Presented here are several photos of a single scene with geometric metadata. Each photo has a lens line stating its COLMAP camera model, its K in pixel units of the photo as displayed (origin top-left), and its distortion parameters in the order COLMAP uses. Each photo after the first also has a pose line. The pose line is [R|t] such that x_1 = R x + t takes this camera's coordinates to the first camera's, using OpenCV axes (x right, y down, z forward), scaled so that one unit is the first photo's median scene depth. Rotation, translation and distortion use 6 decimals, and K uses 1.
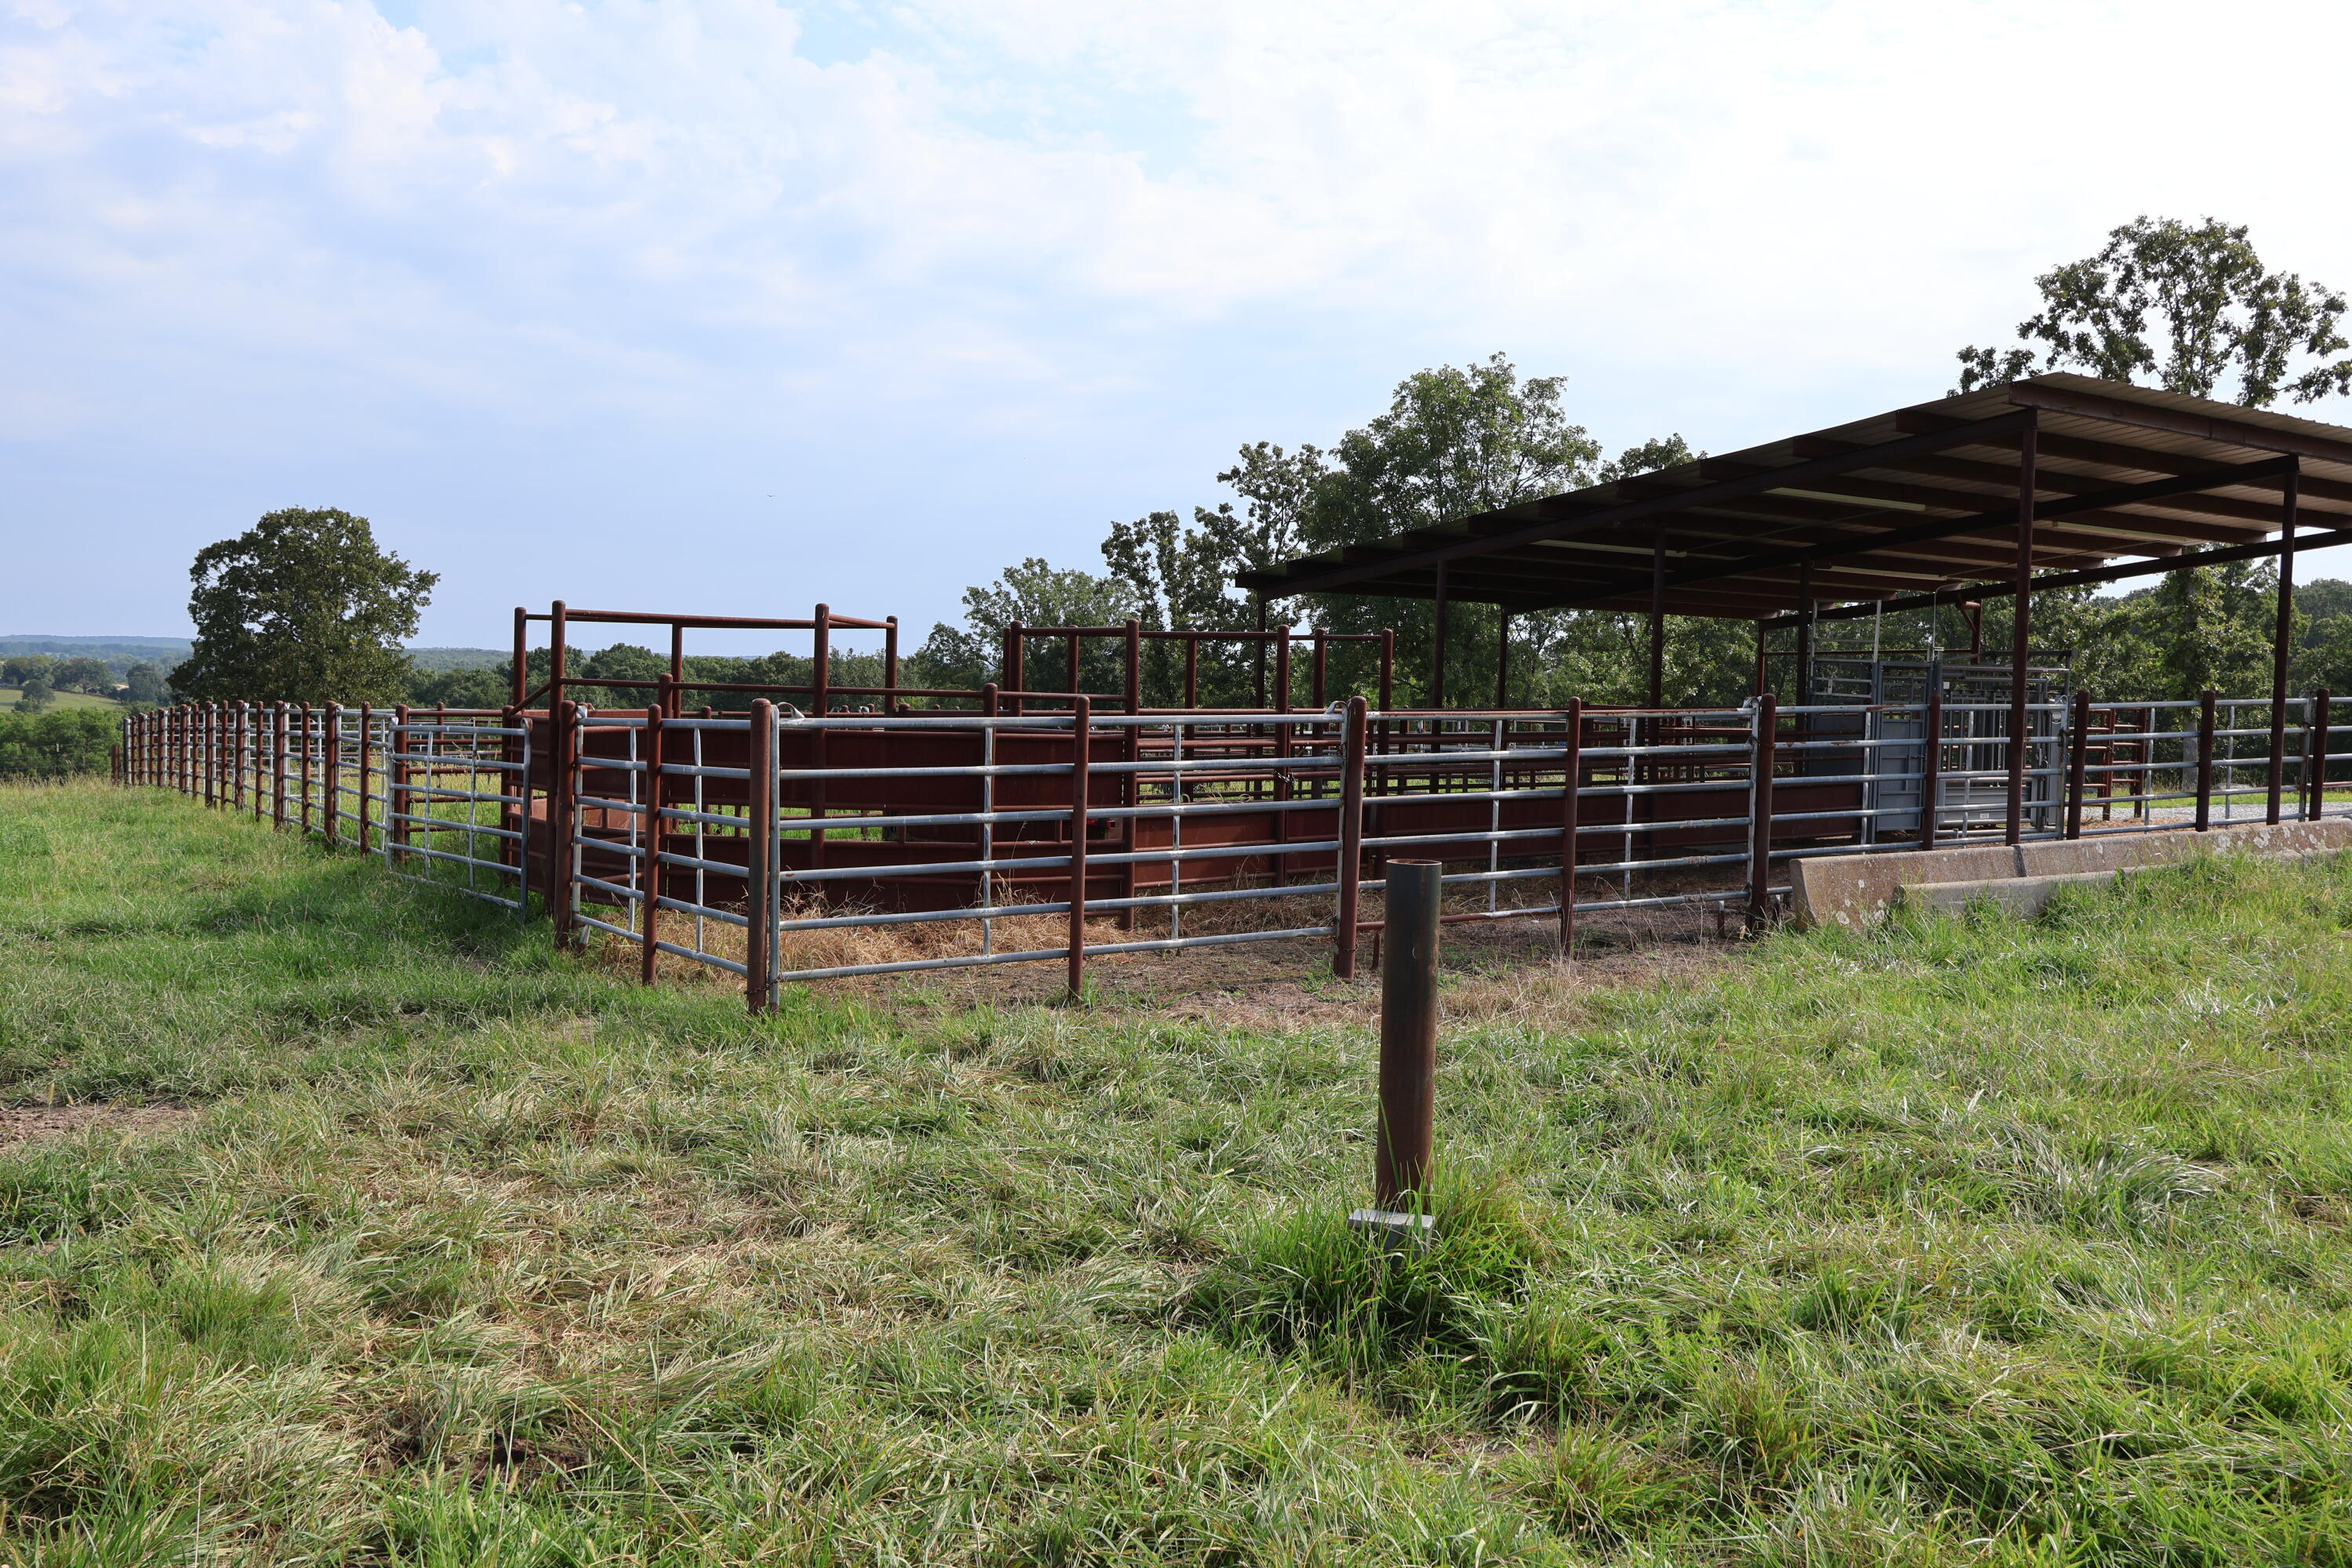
lens RADIAL K [[1945.3, 0, 1138.8], [0, 1945.3, 780.3], [0, 0, 1]] dist [0.011524, 0.008553]
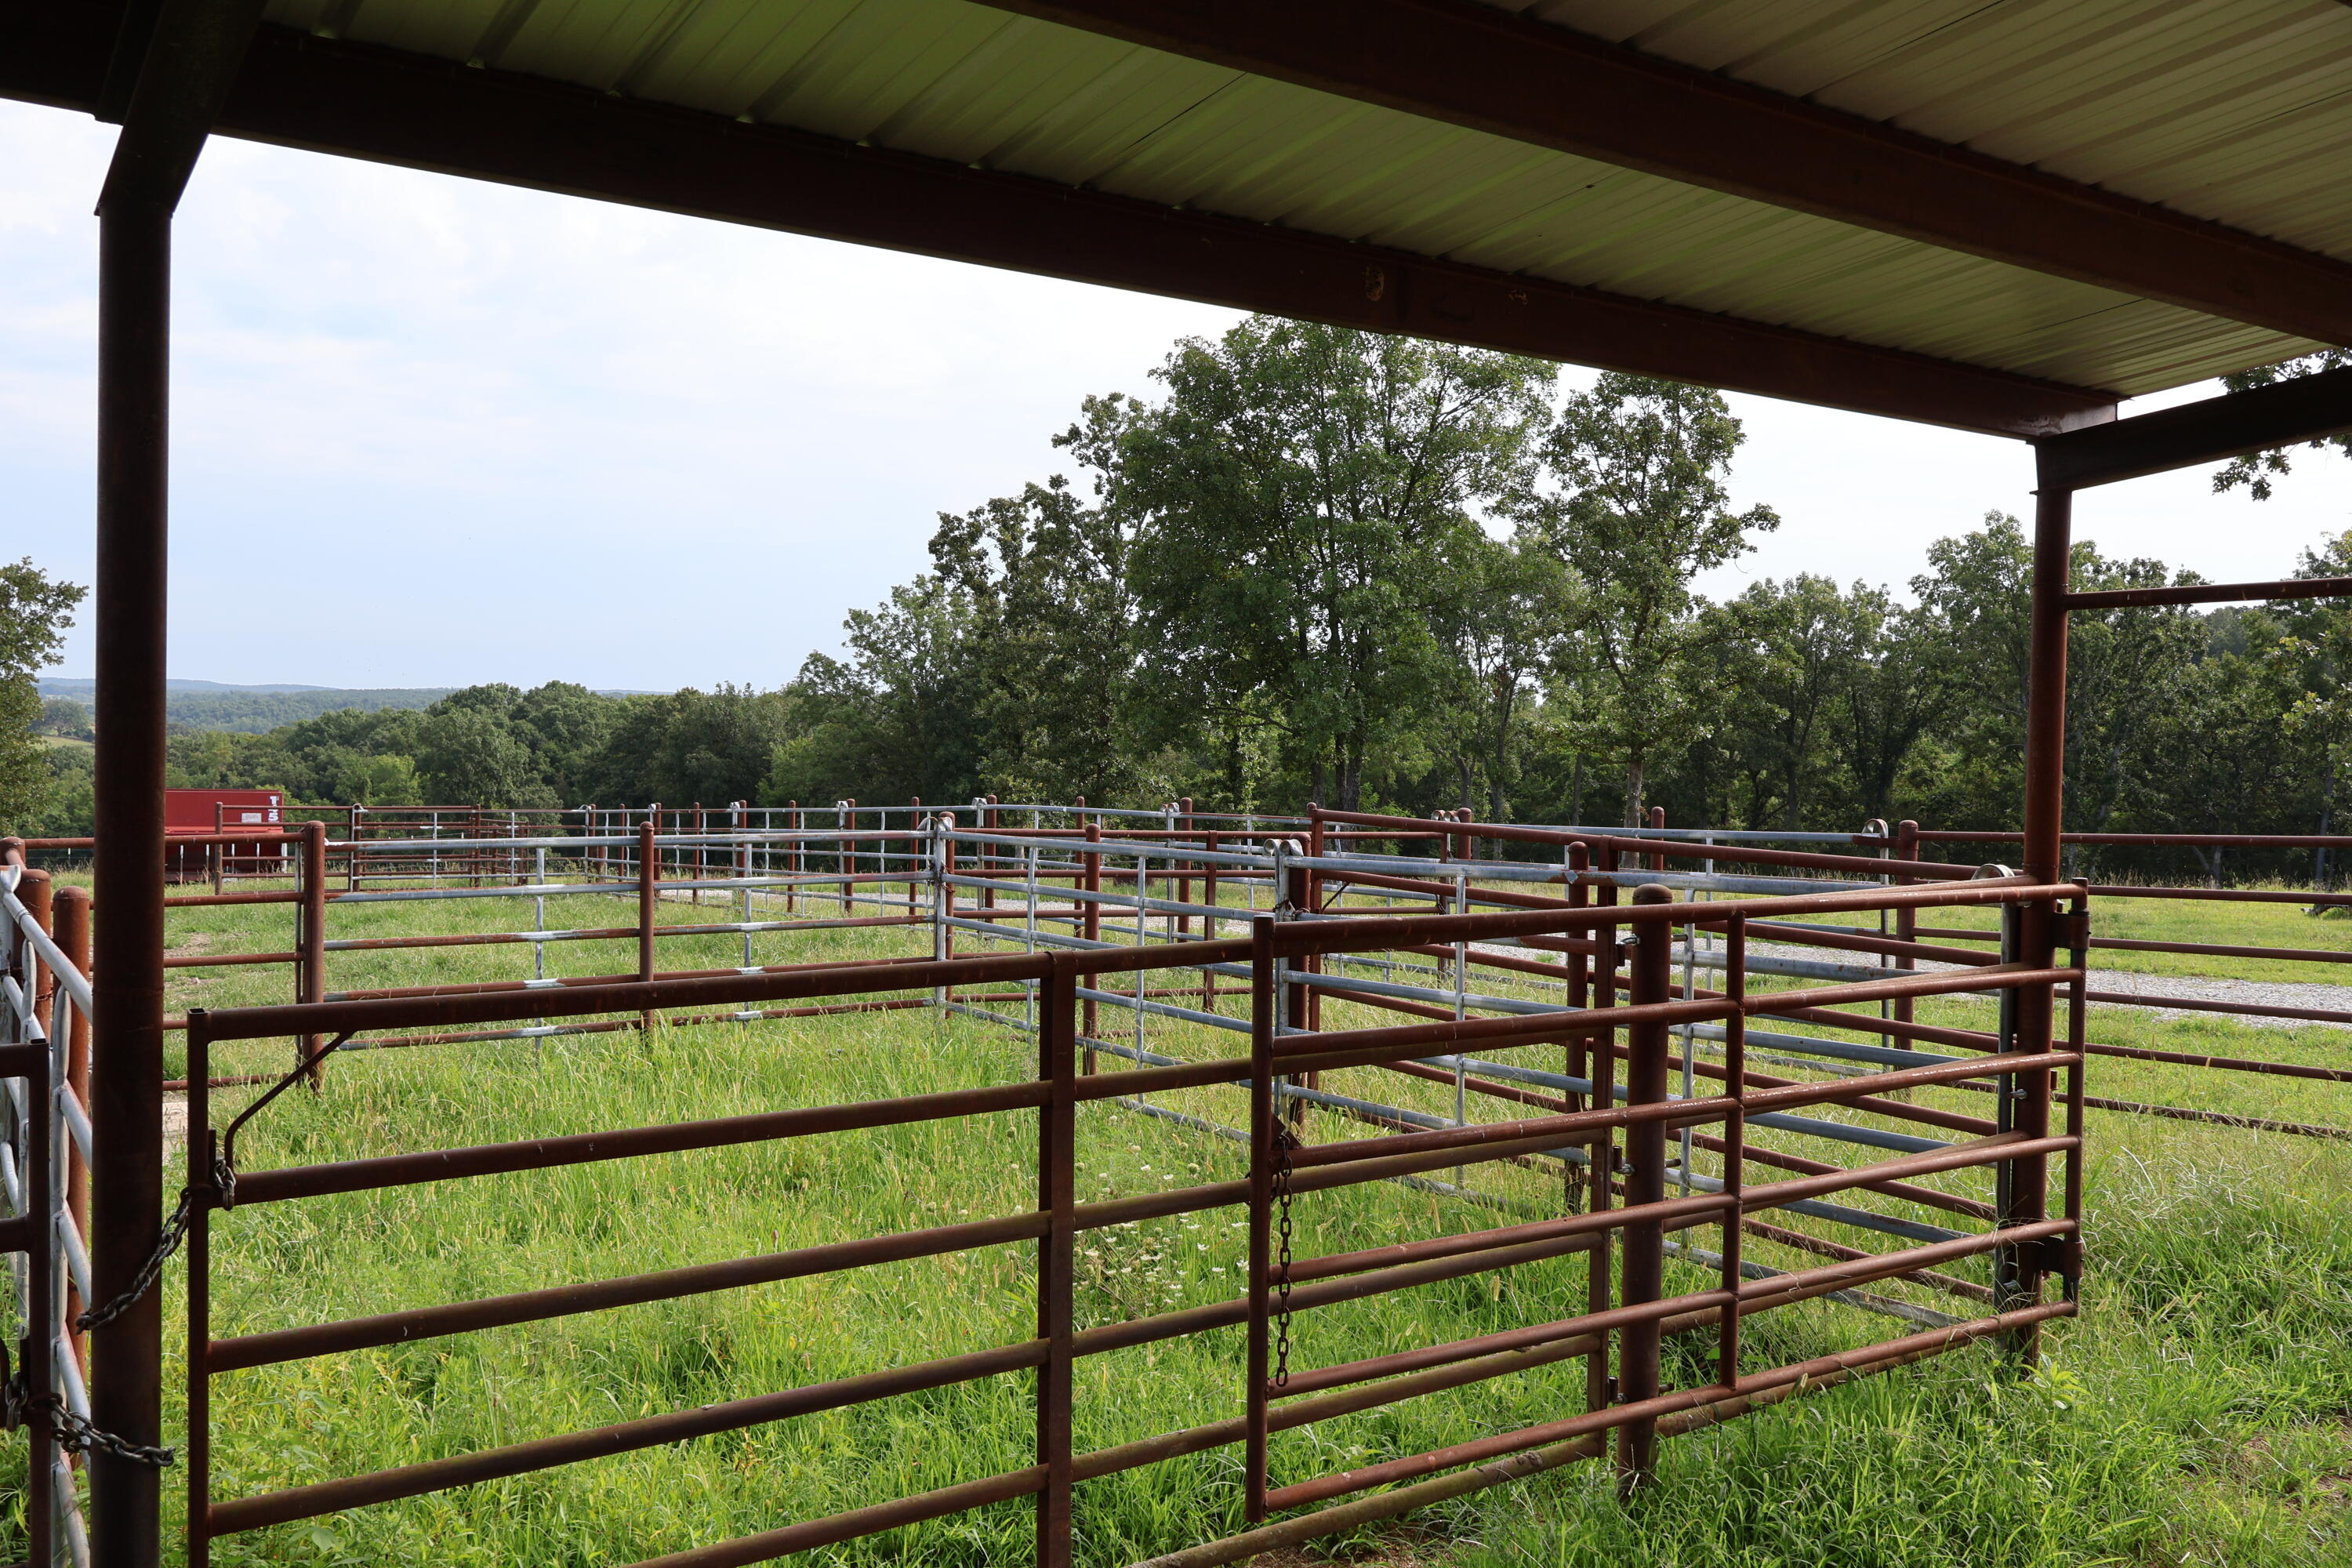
lens RADIAL K [[1937.6, 0, 1145.2], [0, 1937.6, 785.9], [0, 0, 1]] dist [0.007780, -0.000390]
pose [[0.999986, -0.005352, -0.000016, 0.066183], [0.005351, 0.999863, -0.015692, -0.012727], [0.000100, 0.015692, 0.999877, 0.241381]]
